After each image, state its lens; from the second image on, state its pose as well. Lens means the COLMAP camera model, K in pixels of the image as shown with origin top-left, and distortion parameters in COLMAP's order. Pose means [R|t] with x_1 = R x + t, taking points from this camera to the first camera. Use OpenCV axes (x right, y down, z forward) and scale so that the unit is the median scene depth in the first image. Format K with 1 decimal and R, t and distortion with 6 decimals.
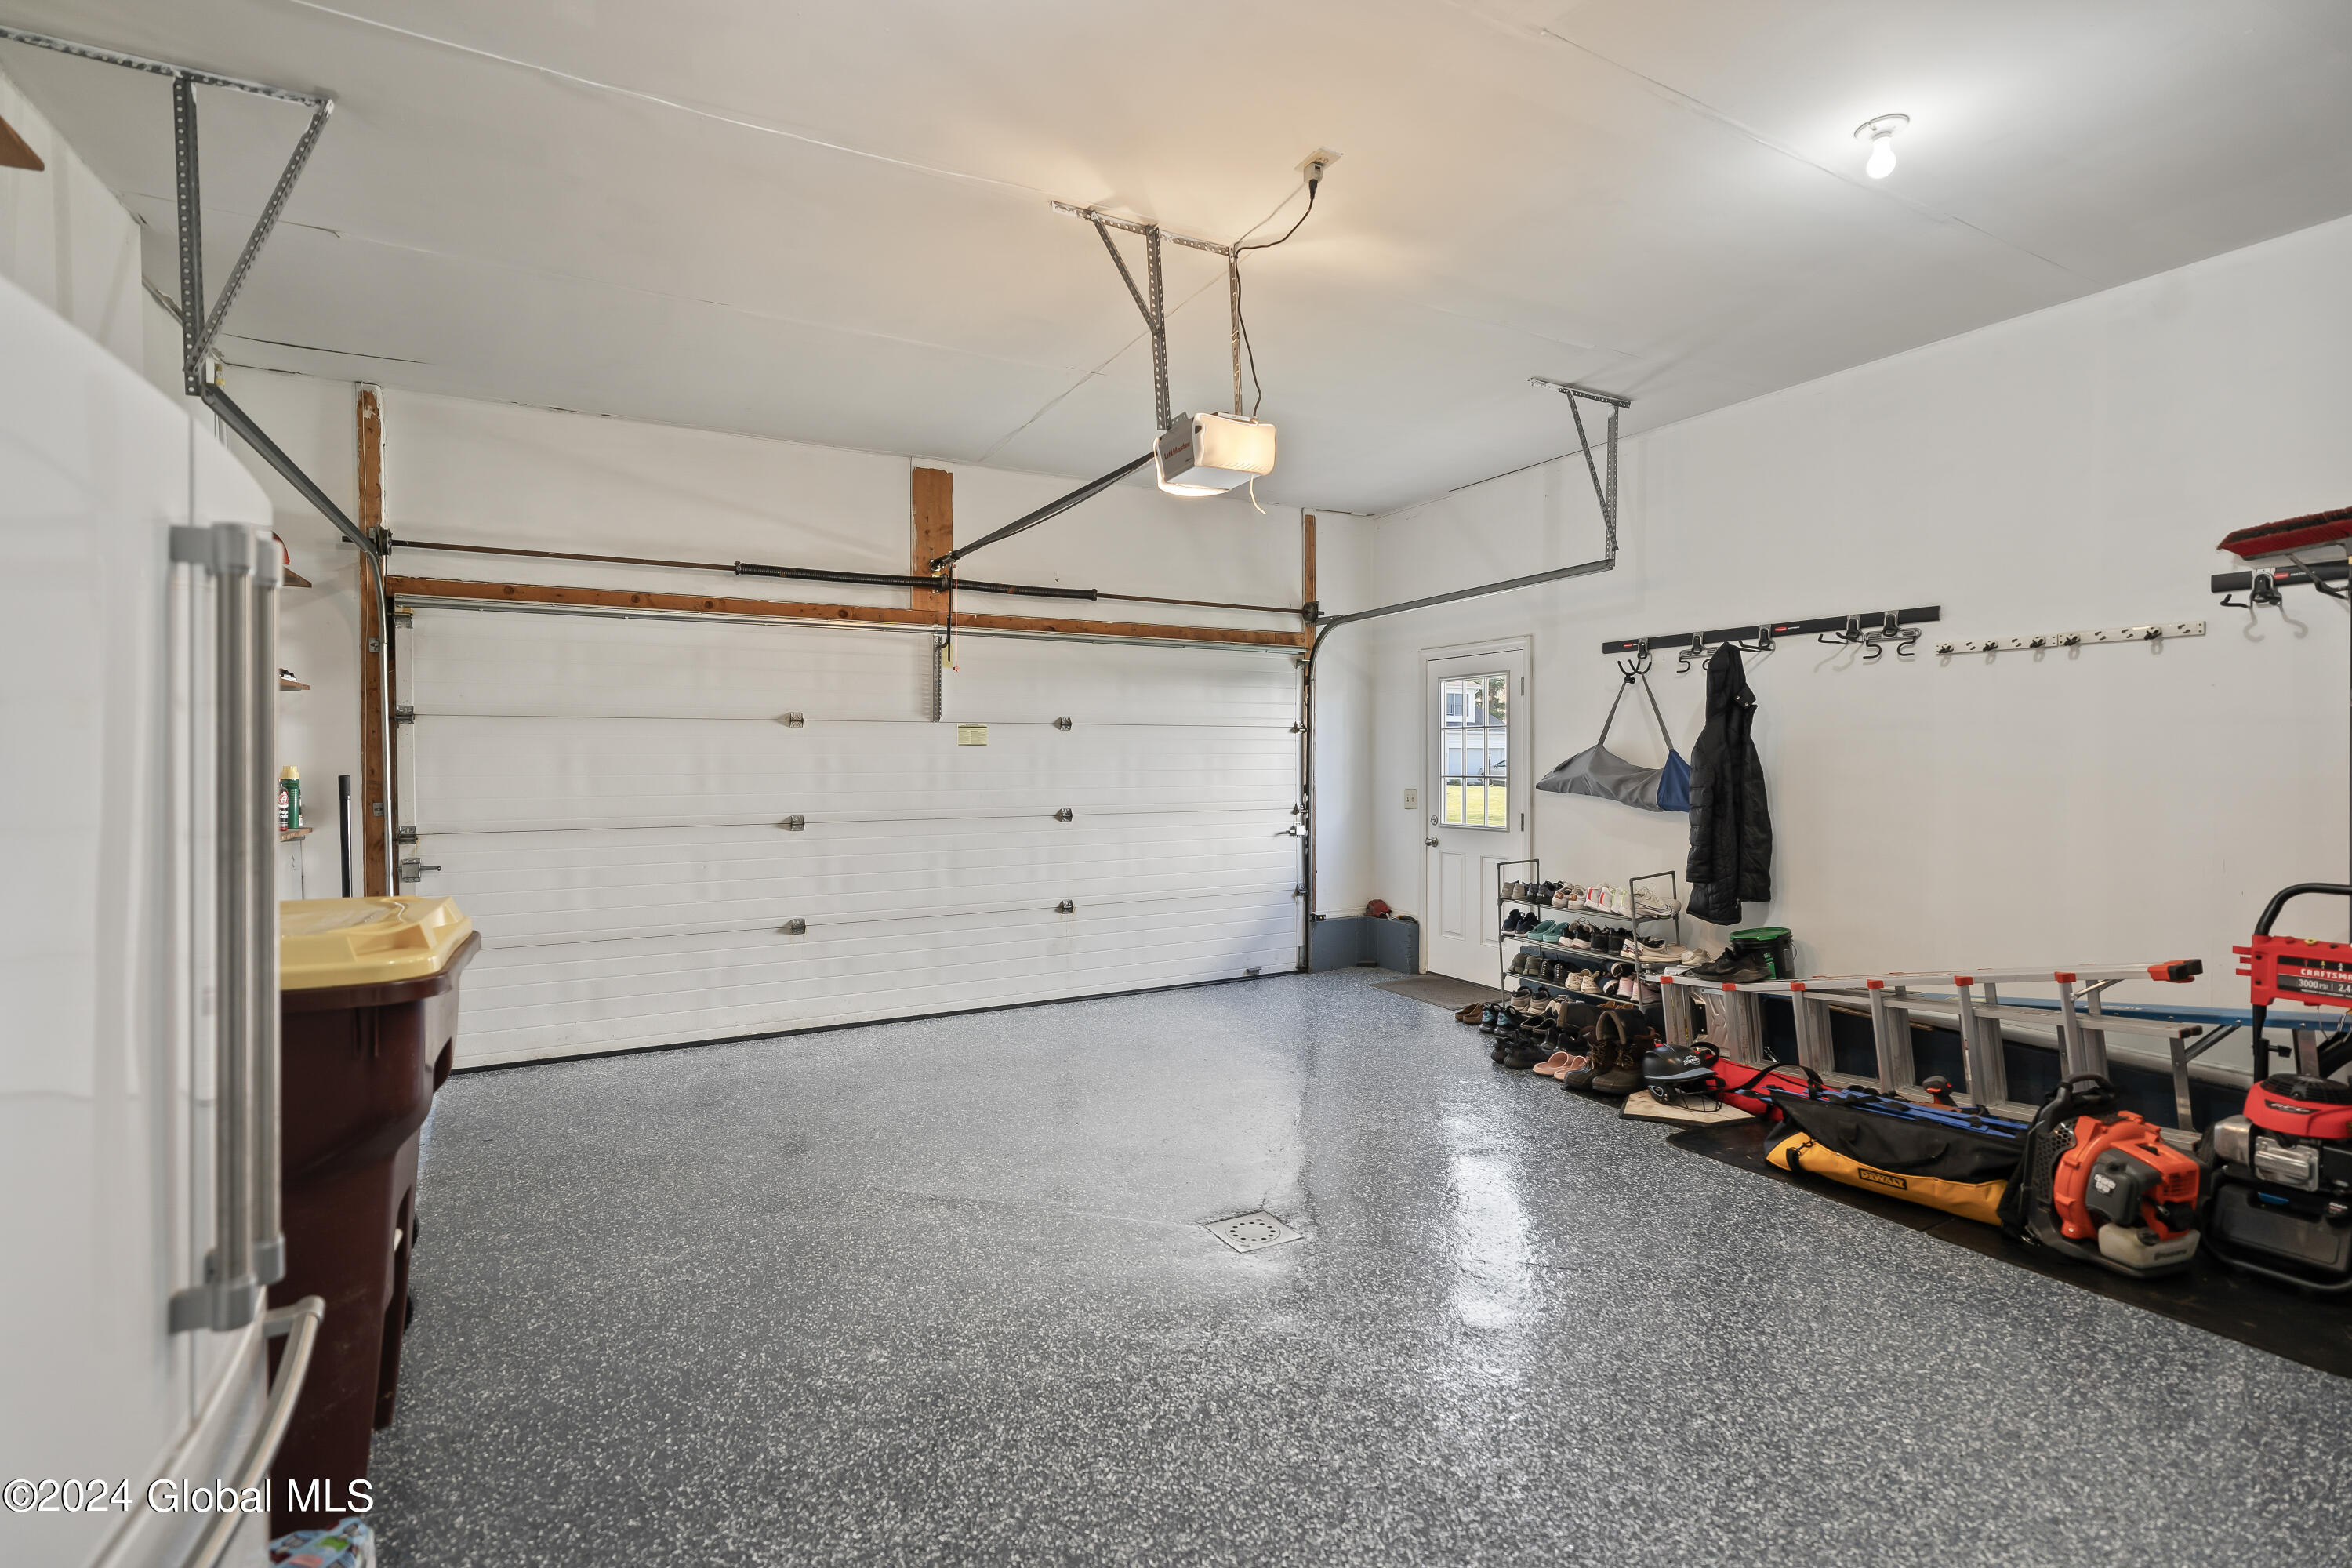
lens RADIAL K [[1075.9, 0, 1172.9], [0, 1075.9, 774.9], [0, 0, 1]] dist [-0.005023, 0.000008]
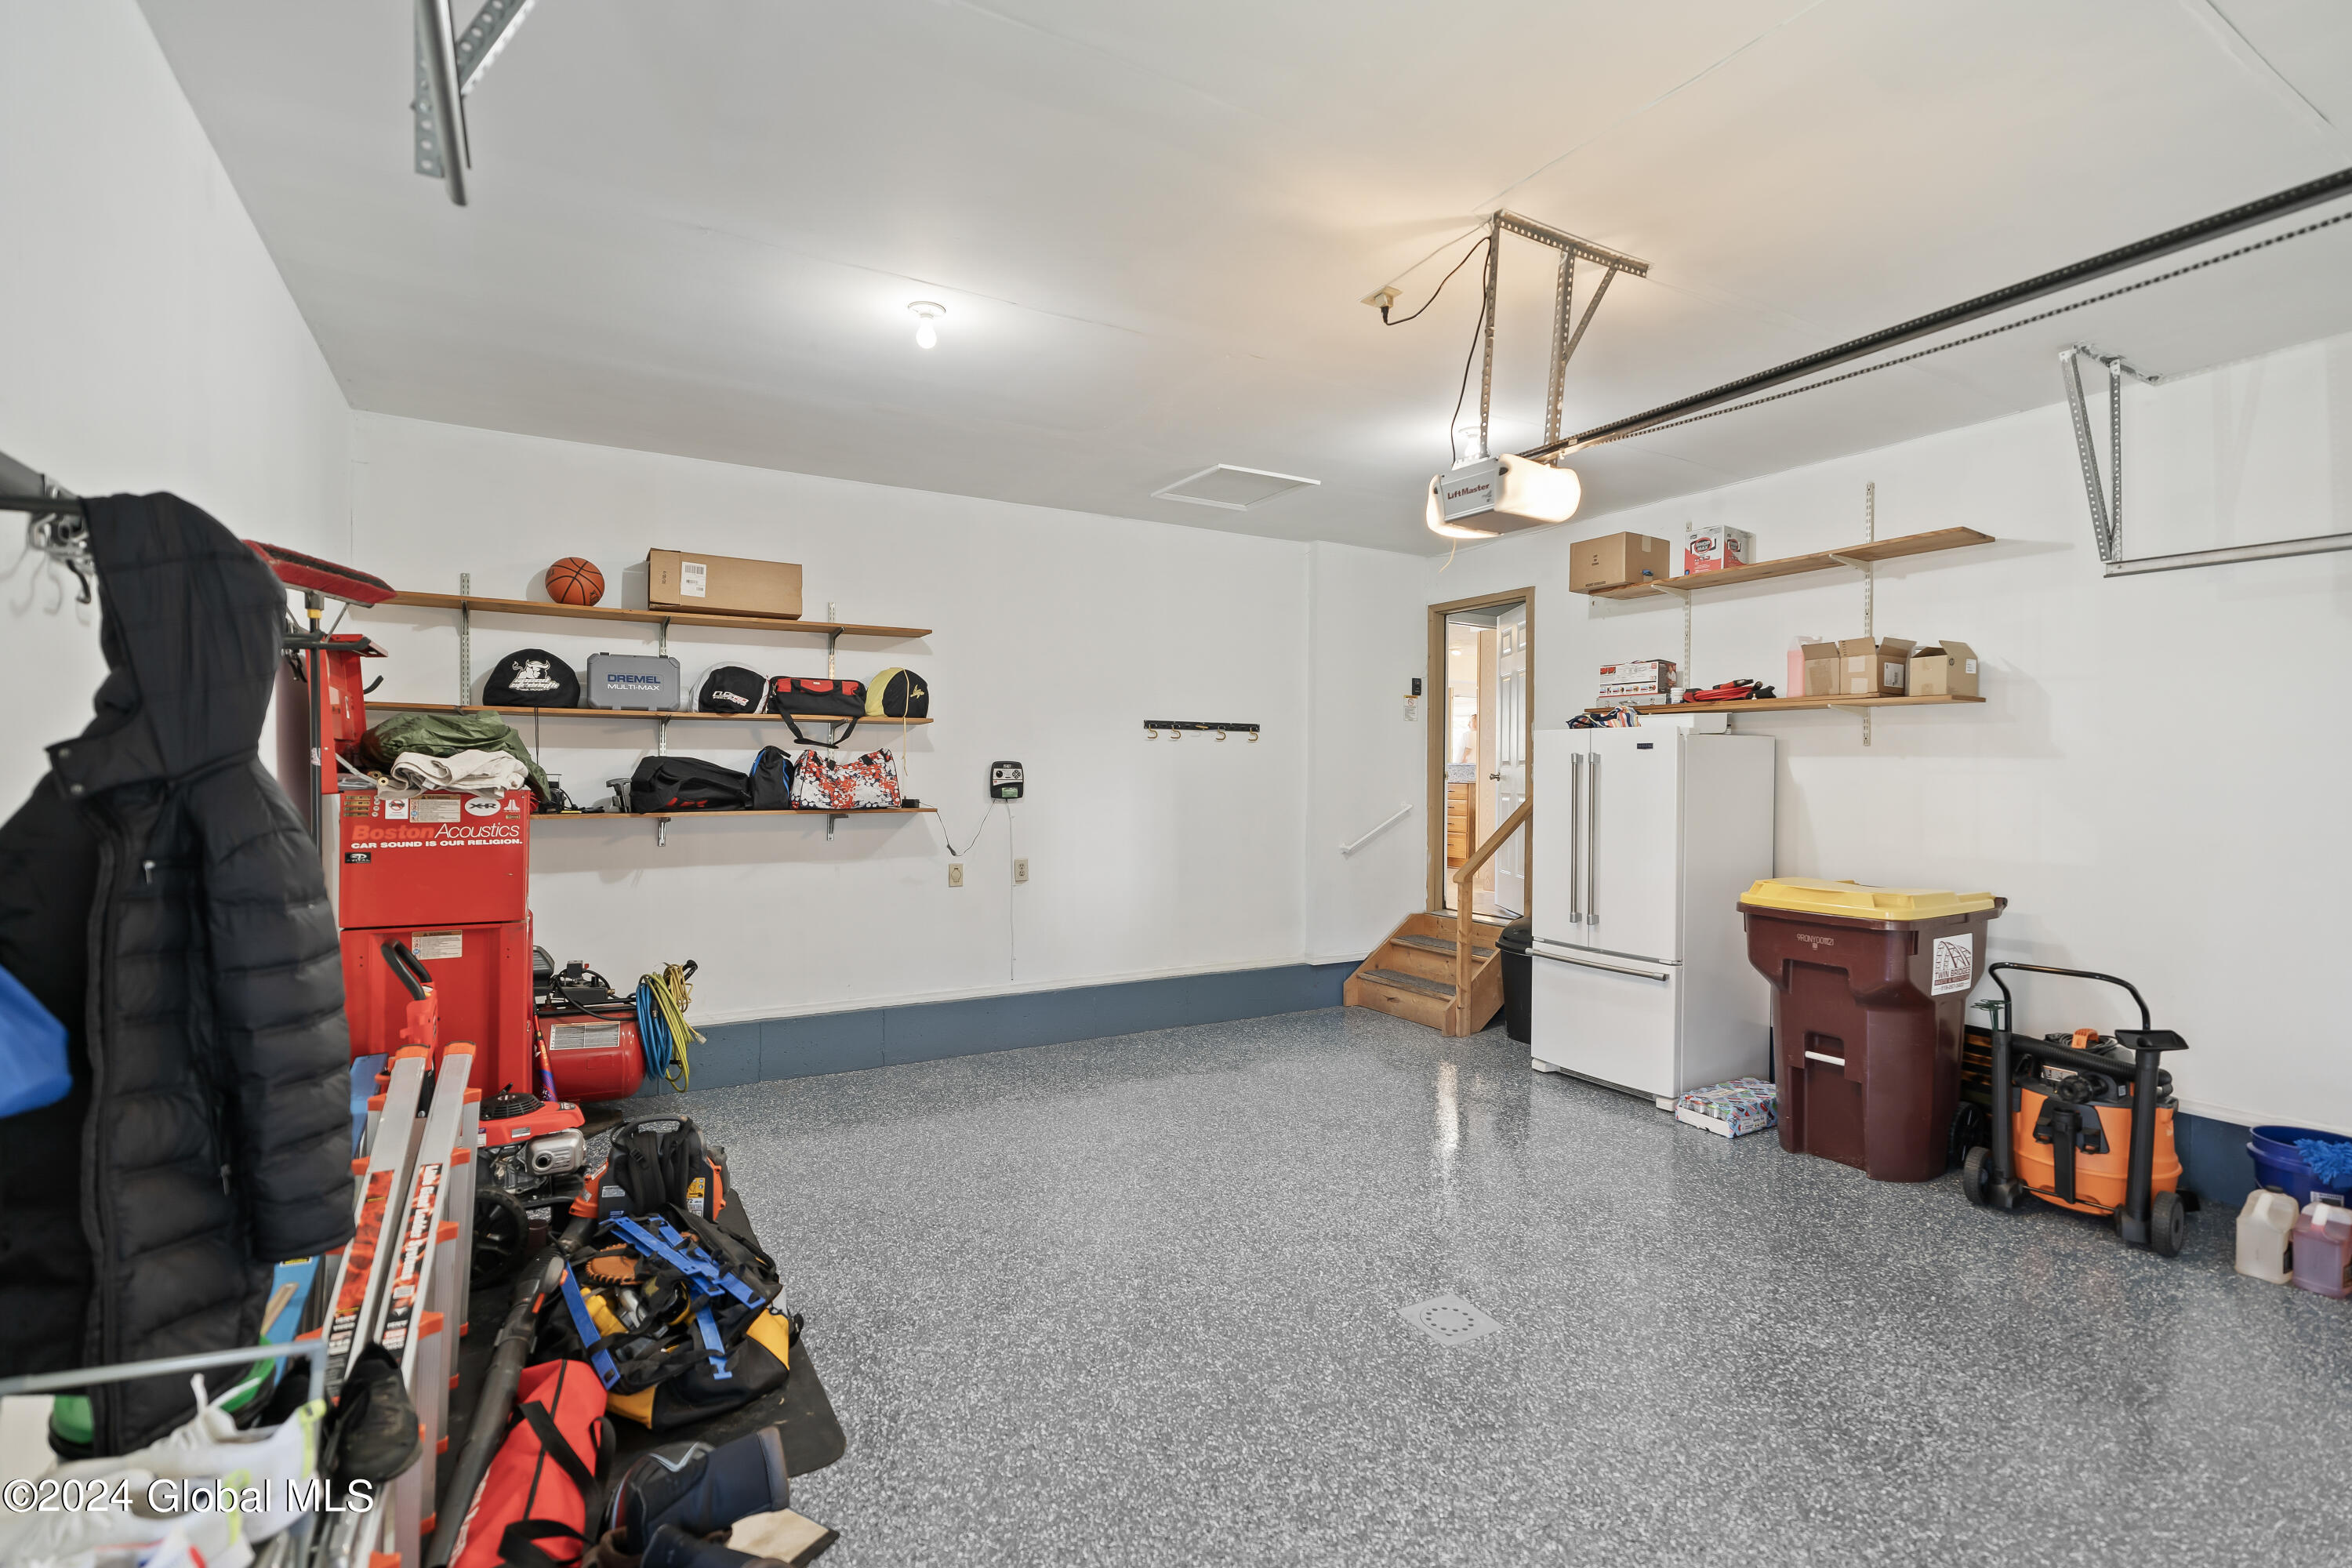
lens RADIAL K [[1075.9, 0, 1177.9], [0, 1075.9, 785.9], [0, 0, 1]] dist [-0.005023, 0.000008]
pose [[-0.999588, -0.004672, -0.028316, 0.342255], [-0.005438, 0.999619, 0.027055, -0.070183], [0.028179, 0.027197, -0.999233, 1.921518]]
